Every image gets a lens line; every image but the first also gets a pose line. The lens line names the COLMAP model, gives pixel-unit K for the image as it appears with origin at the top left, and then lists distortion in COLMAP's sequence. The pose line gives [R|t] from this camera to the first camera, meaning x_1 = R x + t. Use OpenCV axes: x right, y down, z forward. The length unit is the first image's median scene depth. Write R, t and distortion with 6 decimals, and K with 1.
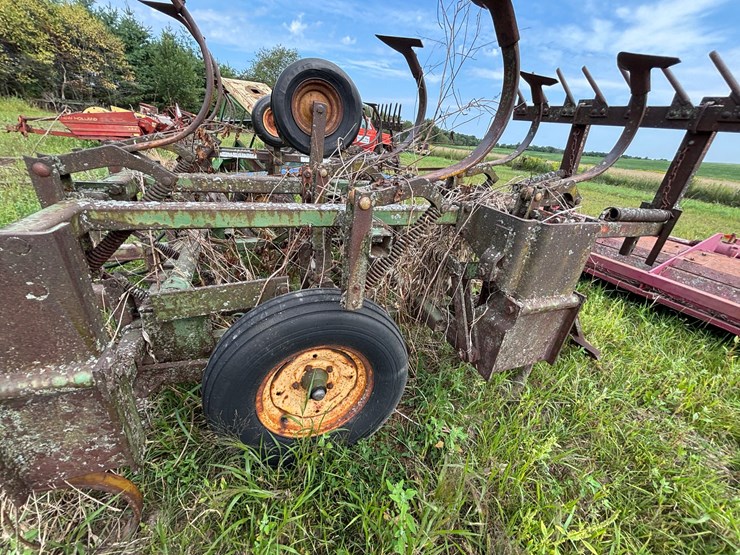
lens RADIAL K [[297.3, 0, 370.9], [0, 297.3, 279.2], [0, 0, 1]] dist [0.000060, -0.000081]
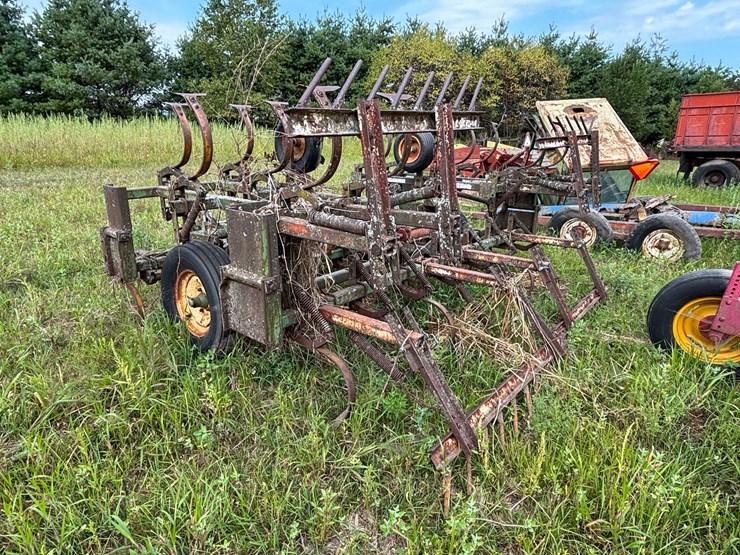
lens RADIAL K [[444.3, 0, 364.9], [0, 444.3, 277.8], [0, 0, 1]] dist [-0.006897, 0.003045]
pose [[0.488471, 0.182138, -0.853359, 1.979606], [-0.355539, 0.934653, -0.004025, -0.120952], [0.796862, 0.305369, 0.521307, 0.471581]]
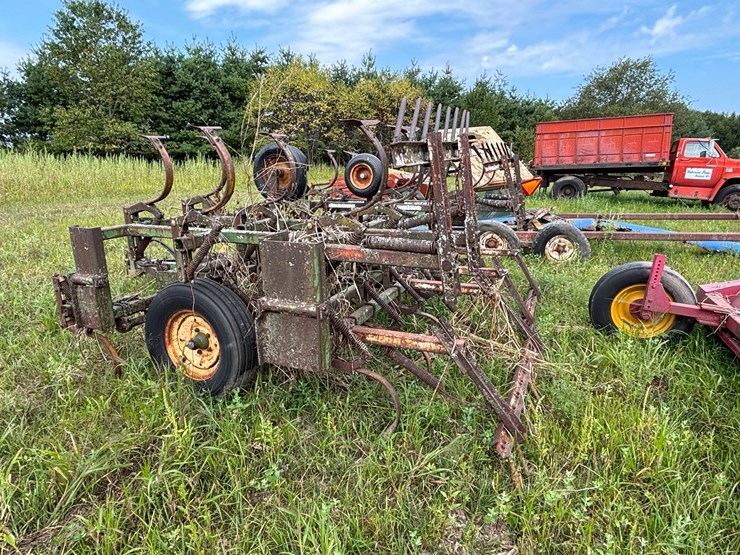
lens RADIAL K [[445.0, 0, 368.7], [0, 445.0, 280.7], [0, 0, 1]] dist [-0.006282, 0.000992]
pose [[0.707309, 0.080829, -0.702268, 1.669294], [-0.239196, 0.962207, -0.130166, 0.111279], [0.665206, 0.260048, 0.699912, -0.087278]]
